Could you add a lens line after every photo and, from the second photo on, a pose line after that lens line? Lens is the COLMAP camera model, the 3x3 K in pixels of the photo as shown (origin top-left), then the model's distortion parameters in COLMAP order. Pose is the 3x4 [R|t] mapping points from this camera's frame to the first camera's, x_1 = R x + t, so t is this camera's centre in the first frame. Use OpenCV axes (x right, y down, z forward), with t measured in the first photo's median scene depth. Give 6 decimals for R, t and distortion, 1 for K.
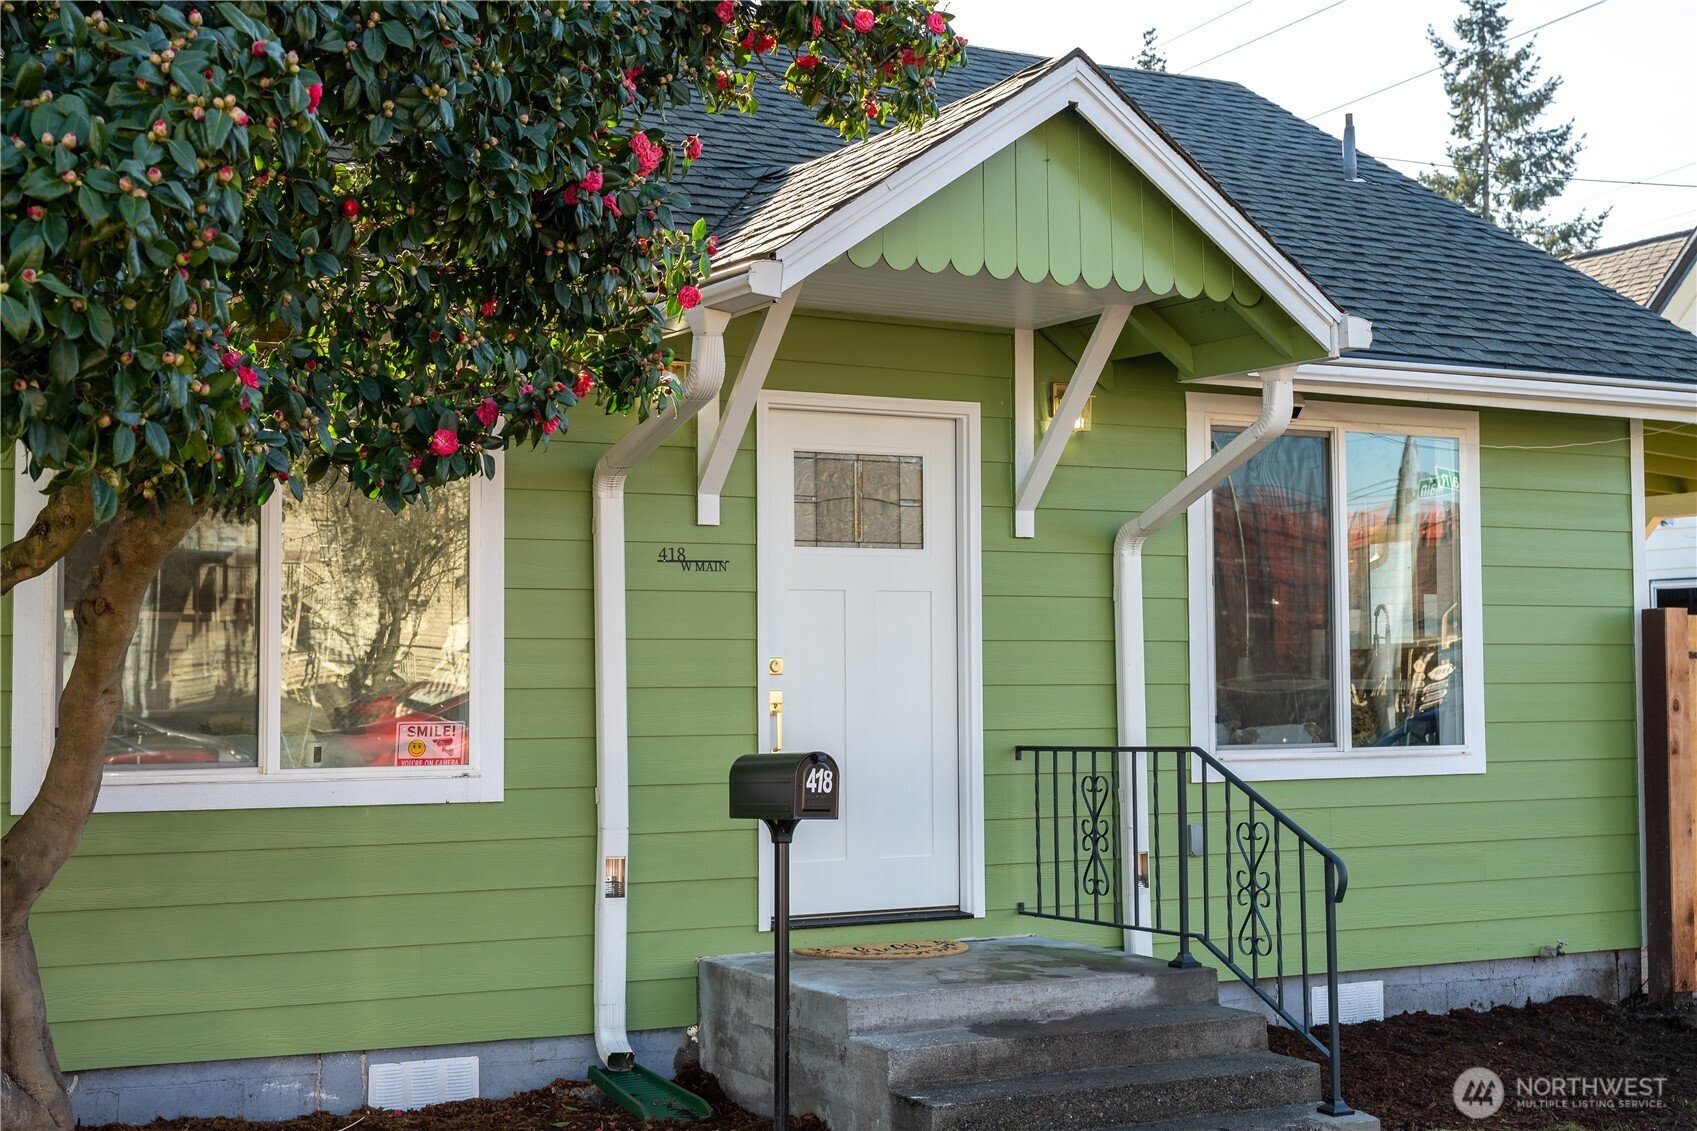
lens RADIAL K [[2222.4, 0, 848.5], [0, 2222.4, 565.5], [0, 0, 1]] dist [0.010866, -0.010298]
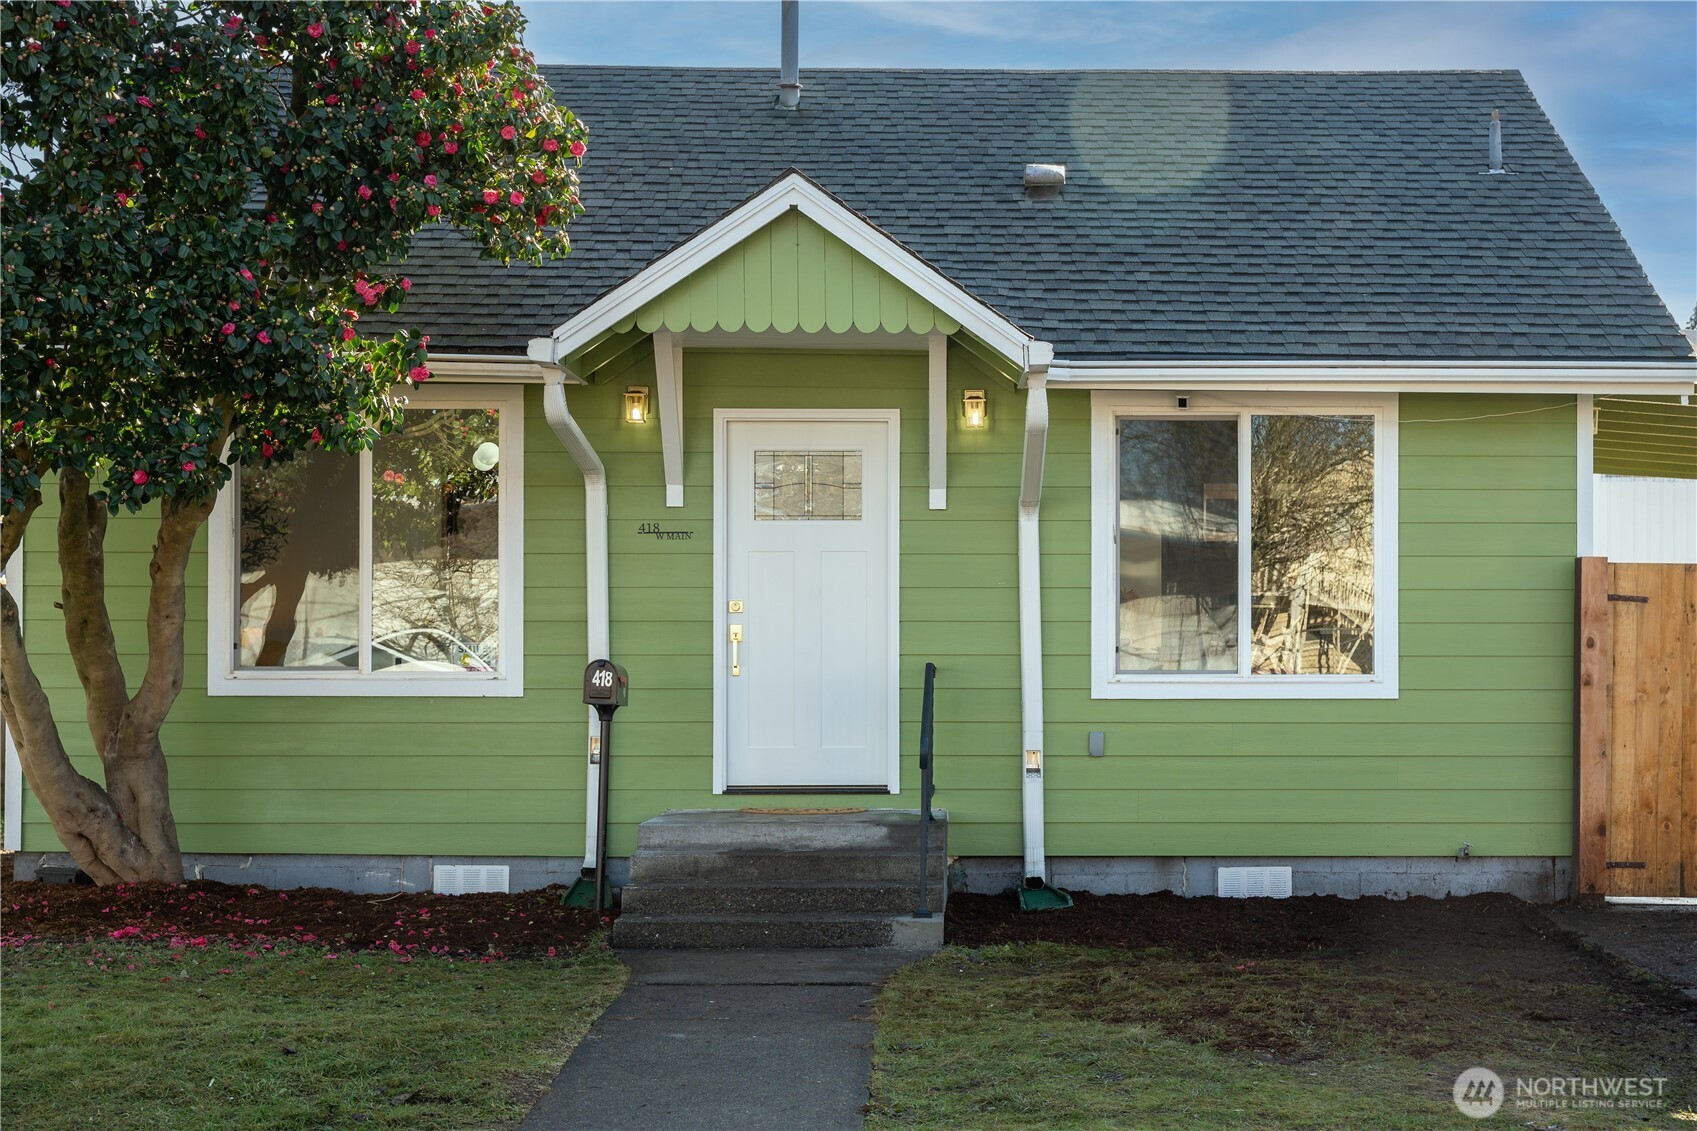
lens RADIAL K [[2326.7, 0, 849.2], [0, 2326.7, 620.6], [0, 0, 1]] dist [0.017218, -0.016818]
pose [[0.899370, 0.000304, -0.437189, 0.723635], [0.017432, 0.999180, 0.036554, 0.002232], [0.436841, -0.040496, 0.898627, -0.302845]]
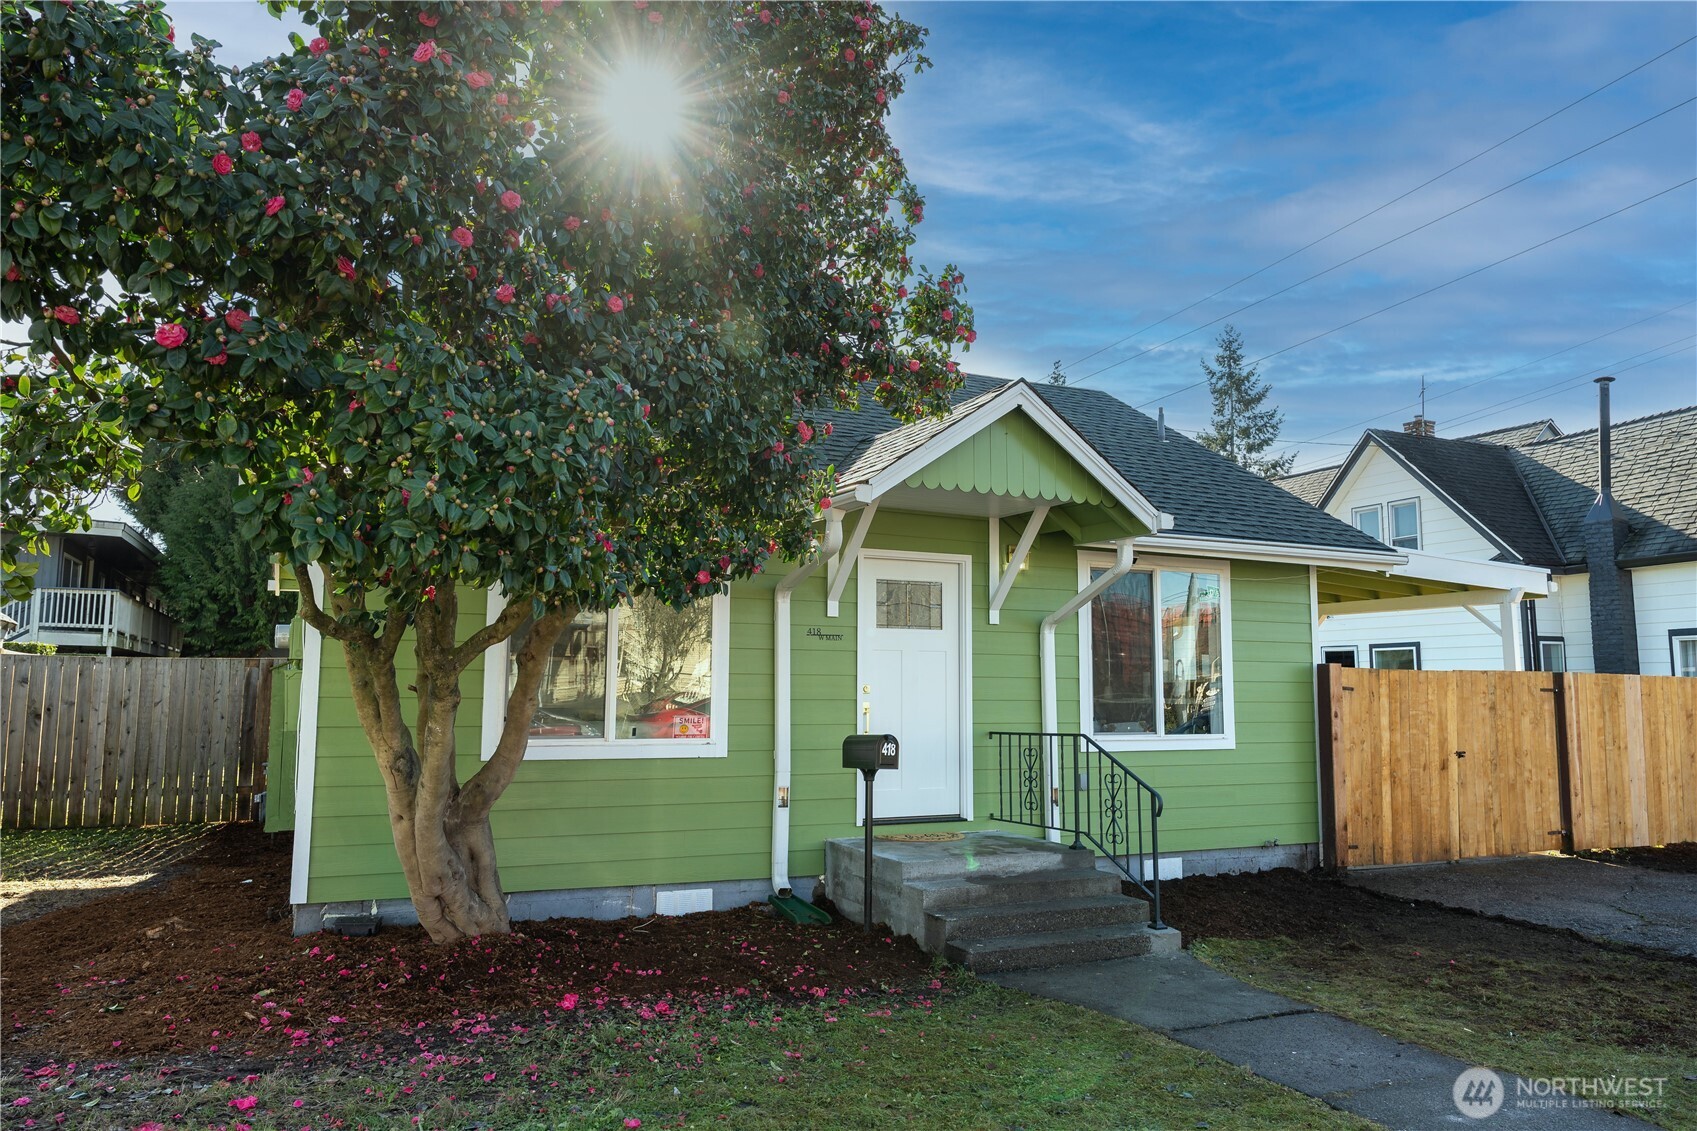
lens RADIAL K [[1141.2, 0, 848.5], [0, 1141.2, 565.5], [0, 0, 1]] dist [0.005429, 0.001662]
pose [[0.998886, 0.006735, -0.046706, -0.002380], [-0.009485, 0.998219, -0.058902, -0.004271], [0.046226, 0.059279, 0.997171, -0.009303]]
